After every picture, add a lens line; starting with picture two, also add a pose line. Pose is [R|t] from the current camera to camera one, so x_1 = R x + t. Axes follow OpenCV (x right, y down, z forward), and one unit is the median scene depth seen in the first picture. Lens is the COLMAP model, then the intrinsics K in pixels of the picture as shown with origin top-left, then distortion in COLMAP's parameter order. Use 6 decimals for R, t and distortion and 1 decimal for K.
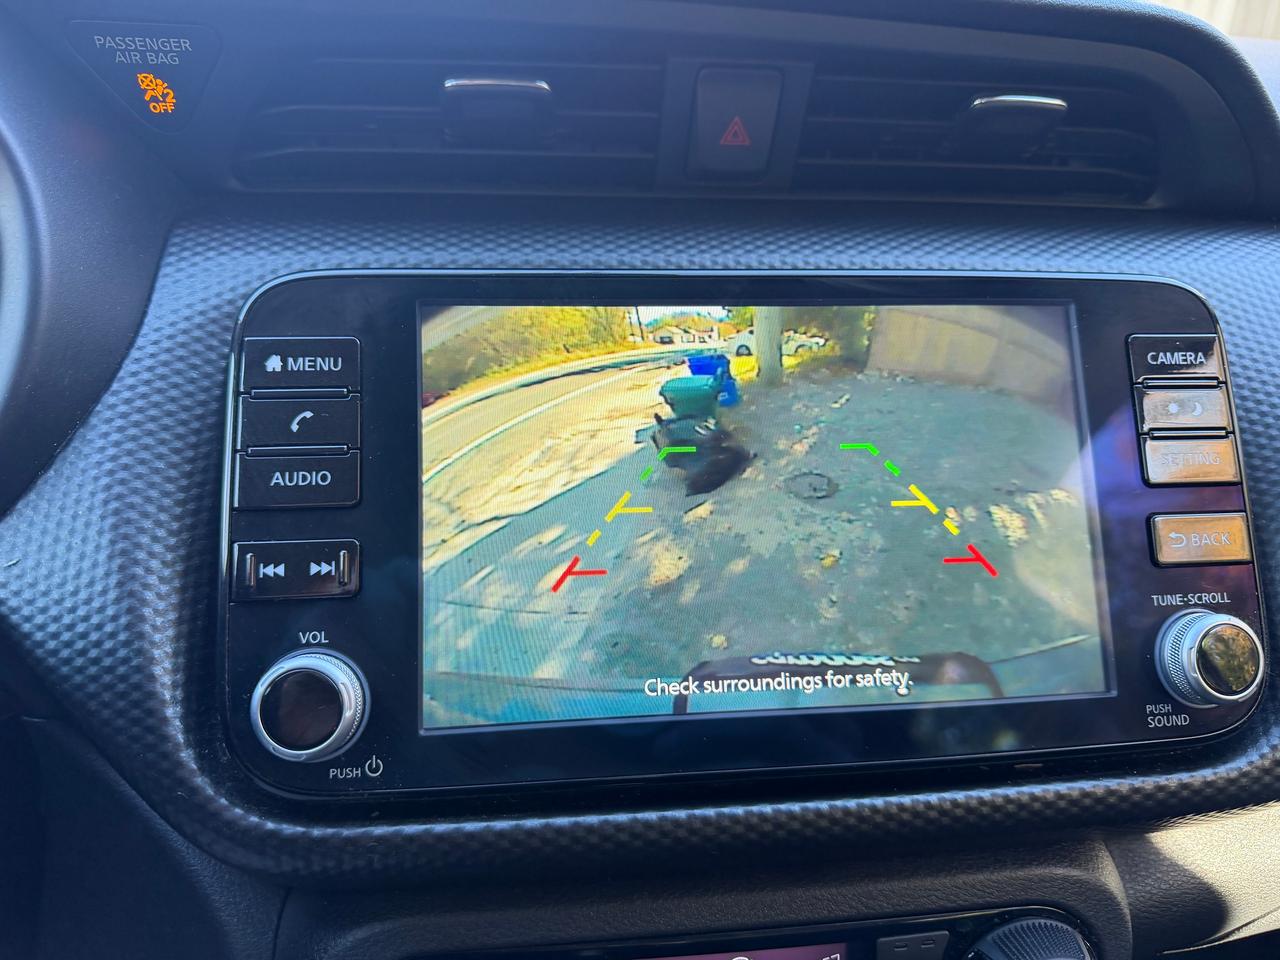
lens RADIAL K [[908.5, 0, 644.4], [0, 908.5, 481.7], [0, 0, 1]] dist [0.005881, -0.013101]
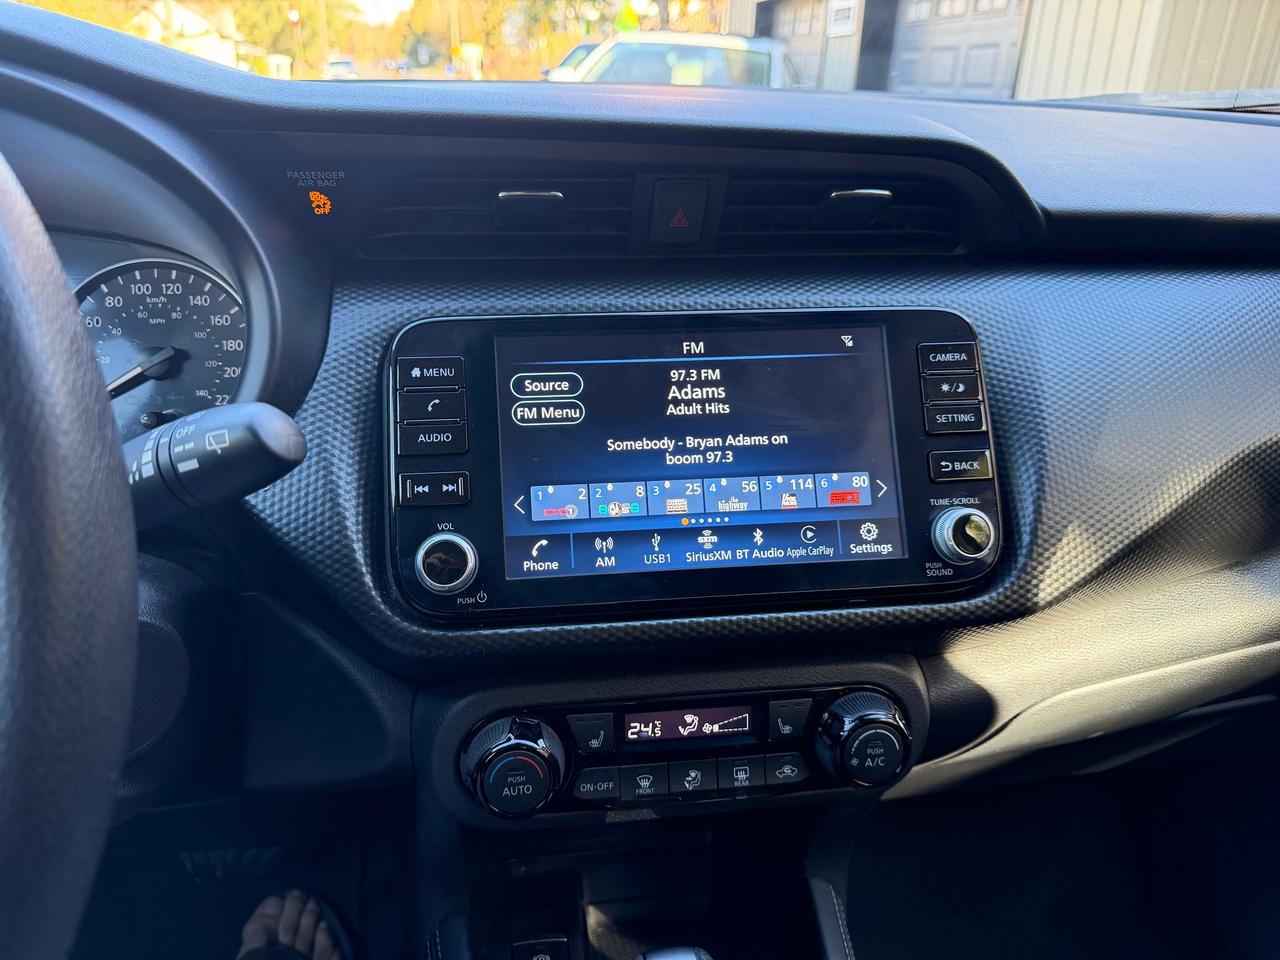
lens RADIAL K [[908.5, 0, 617.5], [0, 908.5, 465.8], [0, 0, 1]] dist [0.005881, -0.013101]
pose [[0.999781, -0.018481, 0.009770, -0.037674], [0.018443, 0.999822, 0.003978, 0.046644], [-0.009842, -0.003797, 0.999944, -0.695548]]
